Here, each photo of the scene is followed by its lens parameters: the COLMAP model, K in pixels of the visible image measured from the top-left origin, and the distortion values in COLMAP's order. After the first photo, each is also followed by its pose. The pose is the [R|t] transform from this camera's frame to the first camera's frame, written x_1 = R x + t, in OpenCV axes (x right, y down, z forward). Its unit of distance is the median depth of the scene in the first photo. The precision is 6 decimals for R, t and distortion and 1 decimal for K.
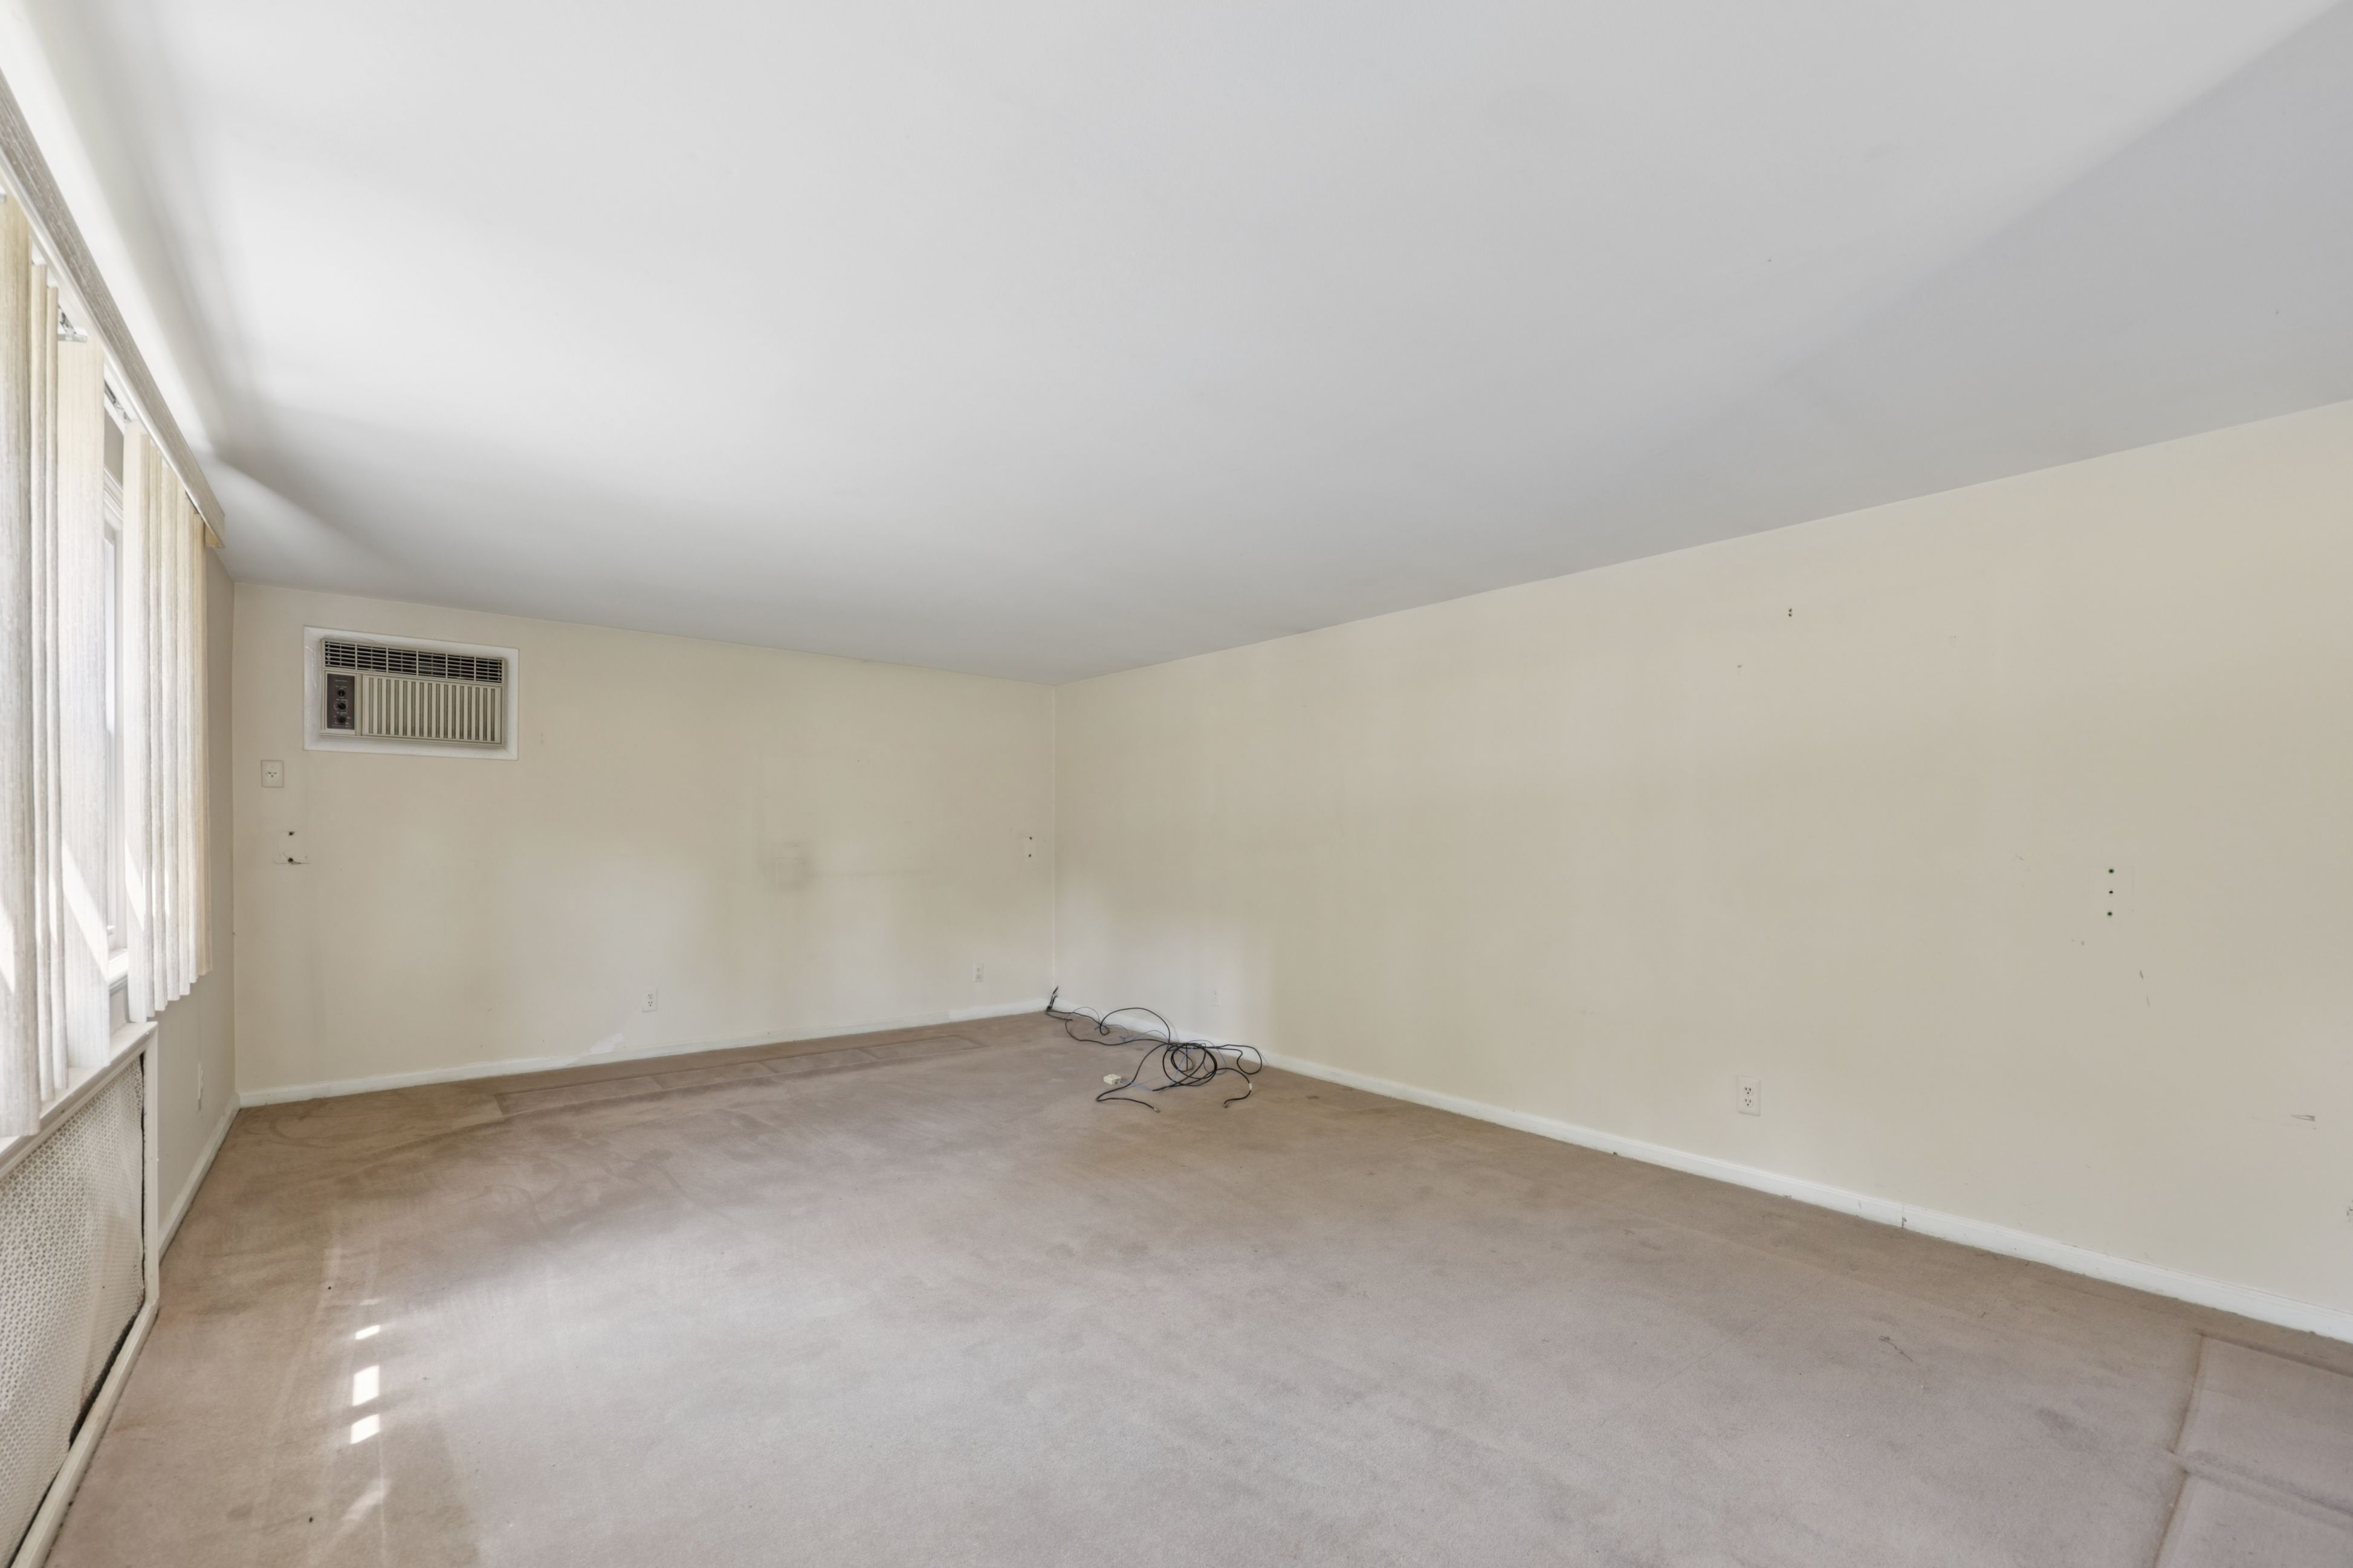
lens RADIAL K [[960.4, 0, 1220.2], [0, 960.4, 847.7], [0, 0, 1]] dist [0.002252, 0.001593]
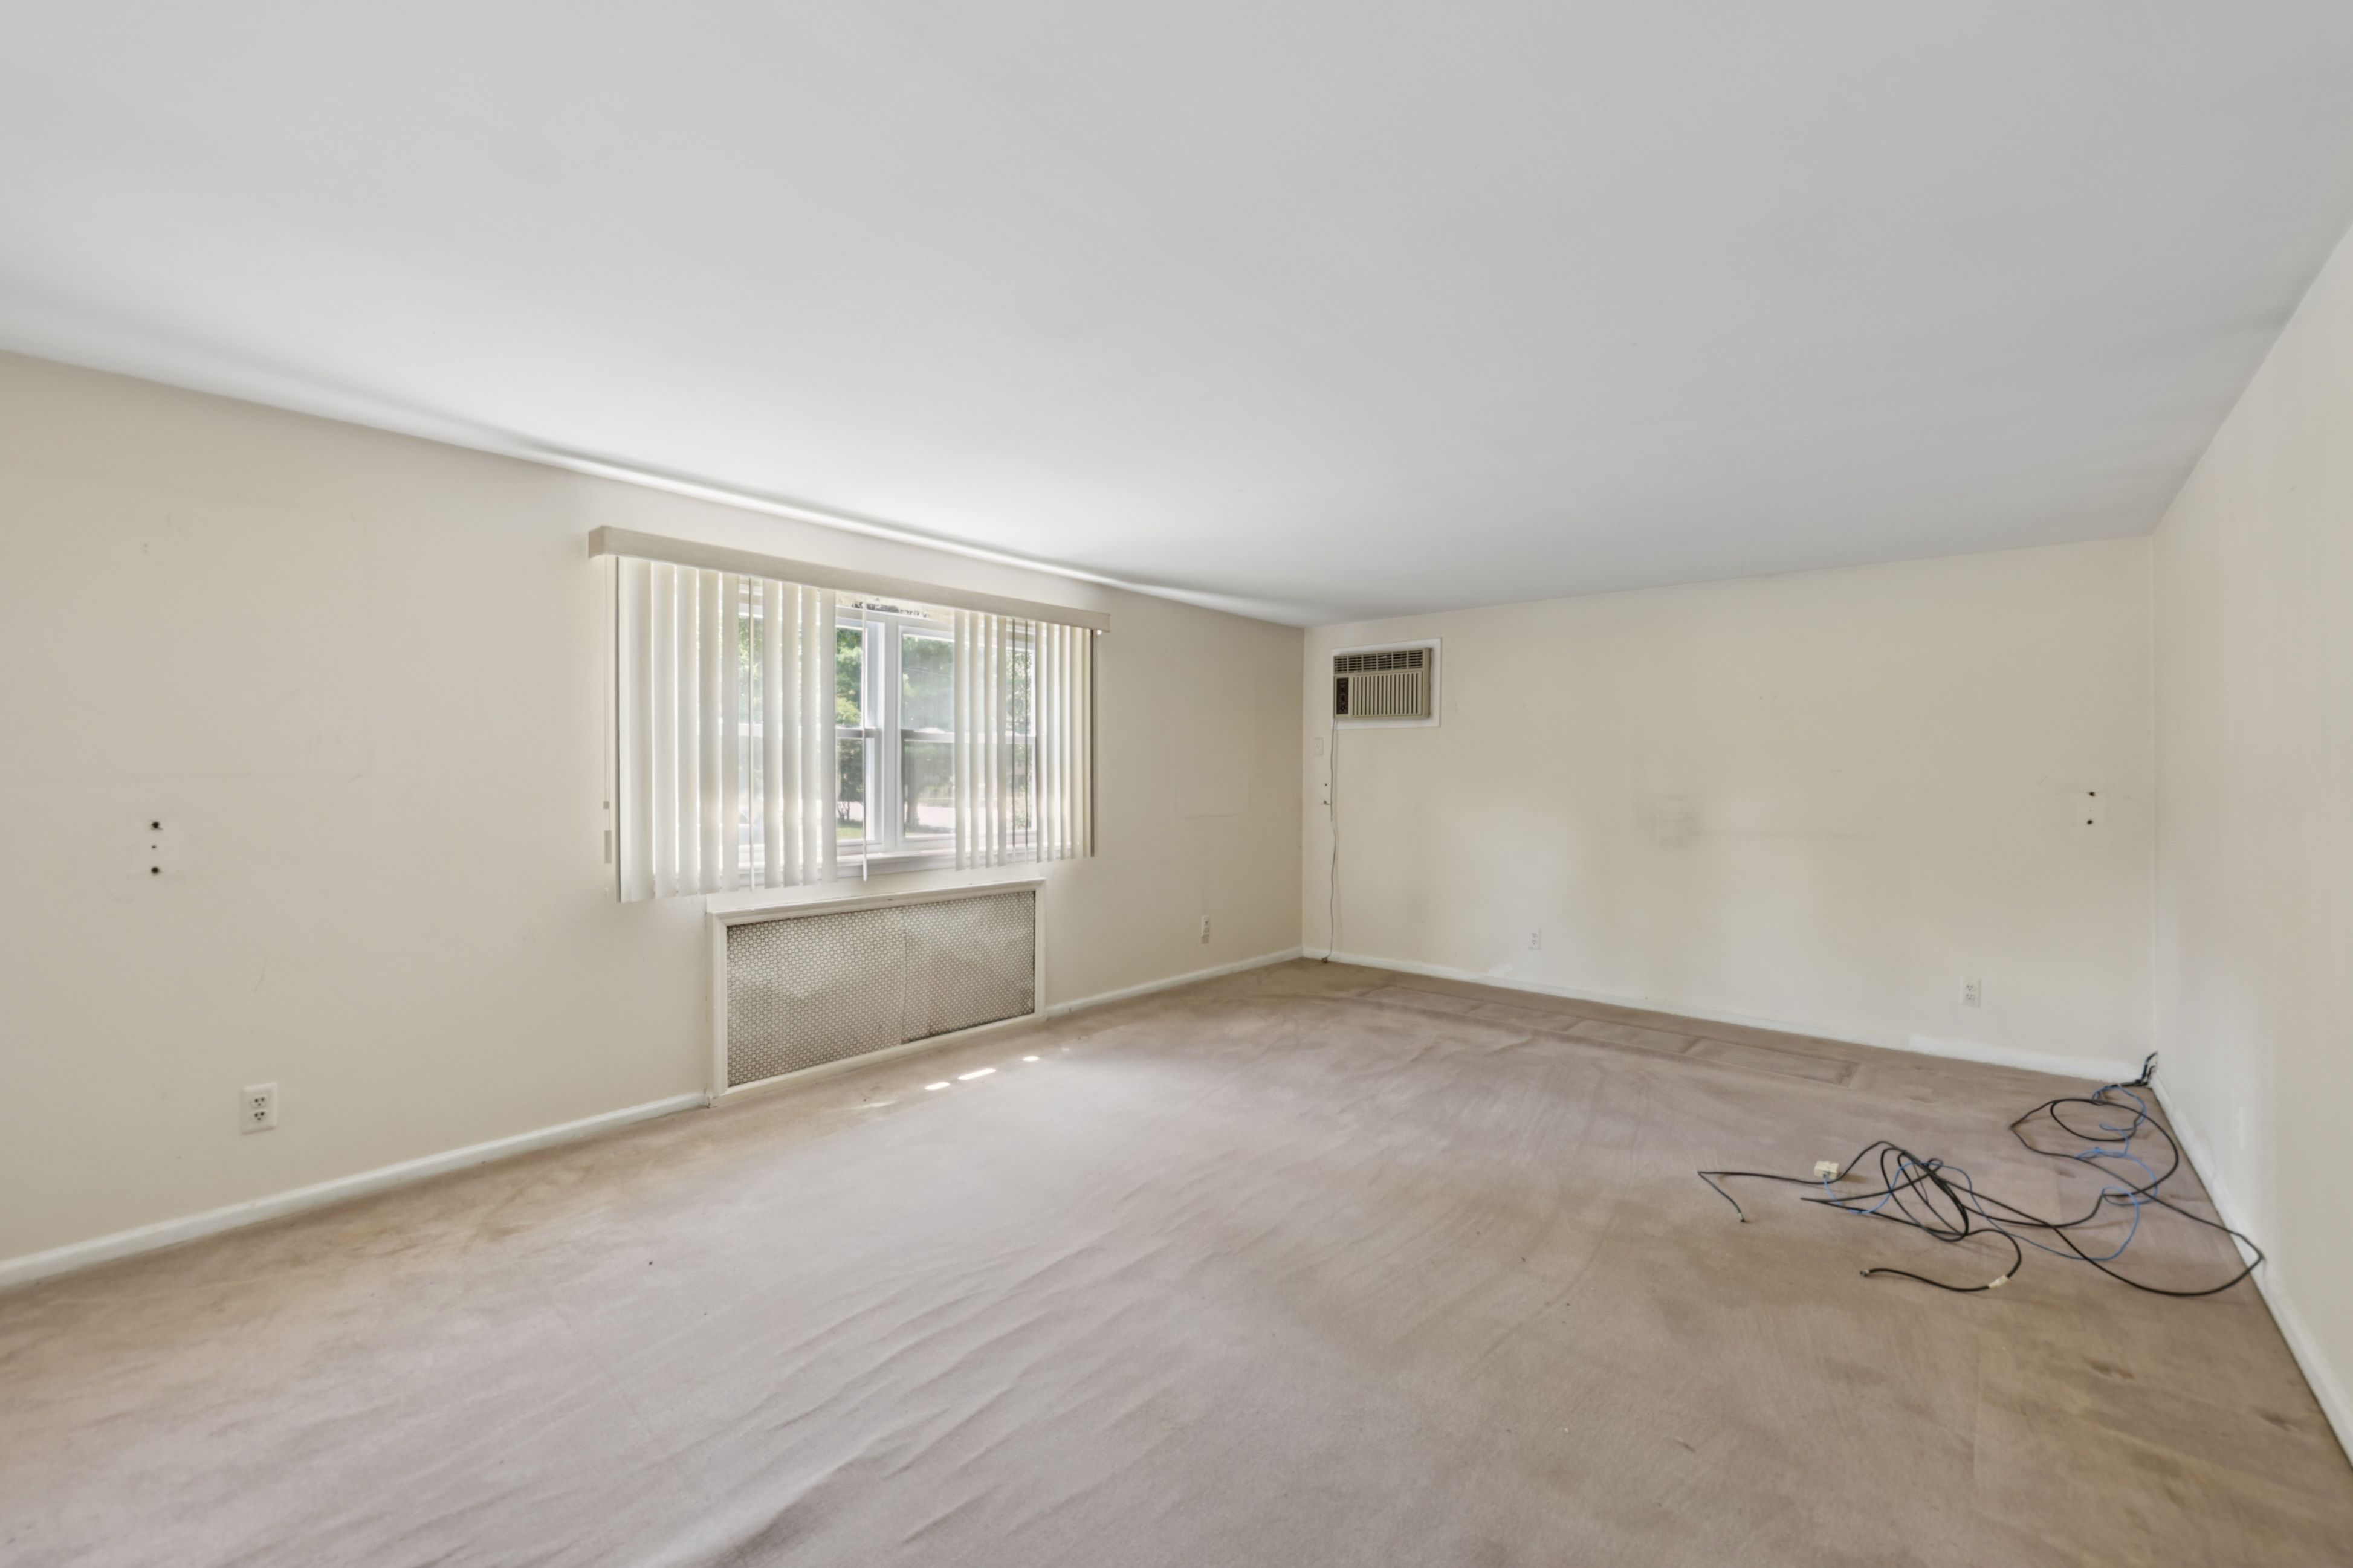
lens RADIAL K [[960.4, 0, 1172.2], [0, 960.4, 784.4], [0, 0, 1]] dist [0.002252, 0.001593]
pose [[0.157280, 0.001482, -0.987553, 0.497089], [-0.015788, 0.999875, -0.001014, -0.009575], [0.987428, 0.015751, 0.157284, 0.507409]]
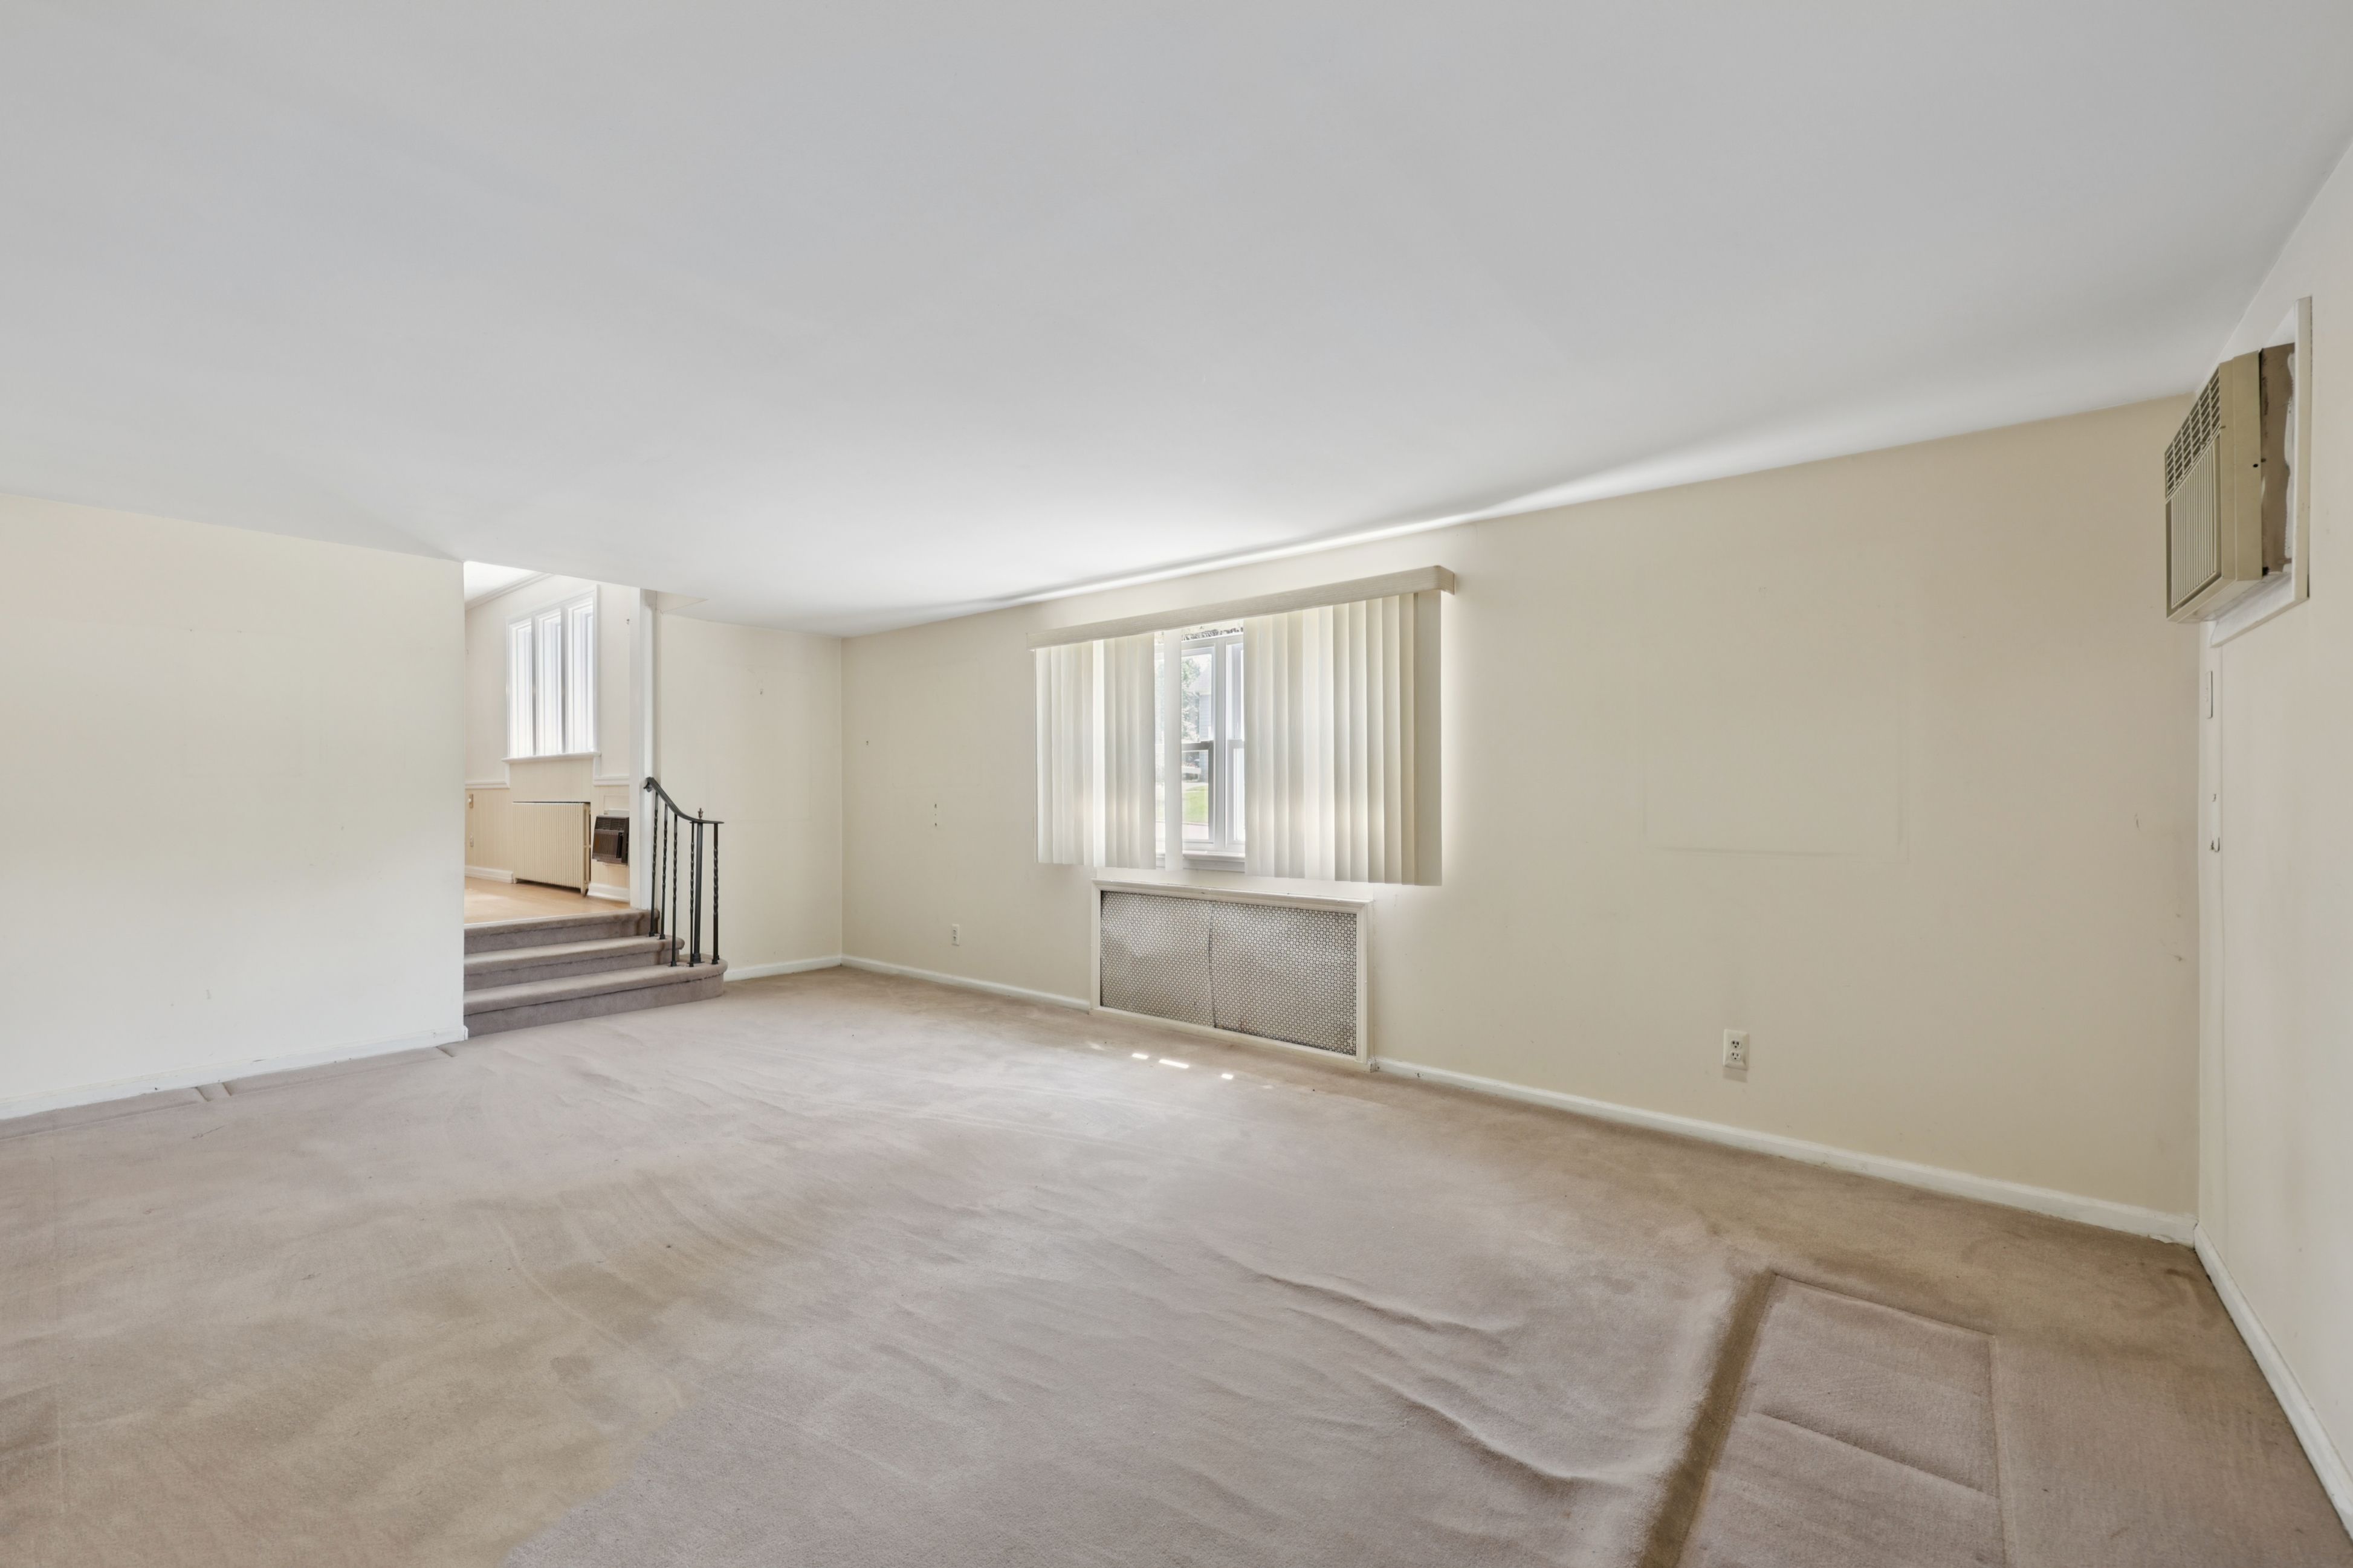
lens RADIAL K [[960.4, 0, 1171.3], [0, 960.4, 786.2], [0, 0, 1]] dist [0.002252, 0.001593]
pose [[-0.984132, -0.003210, -0.177407, -0.246156], [-0.005679, 0.999894, 0.013413, -0.024639], [0.177345, 0.014208, -0.984046, 1.405538]]
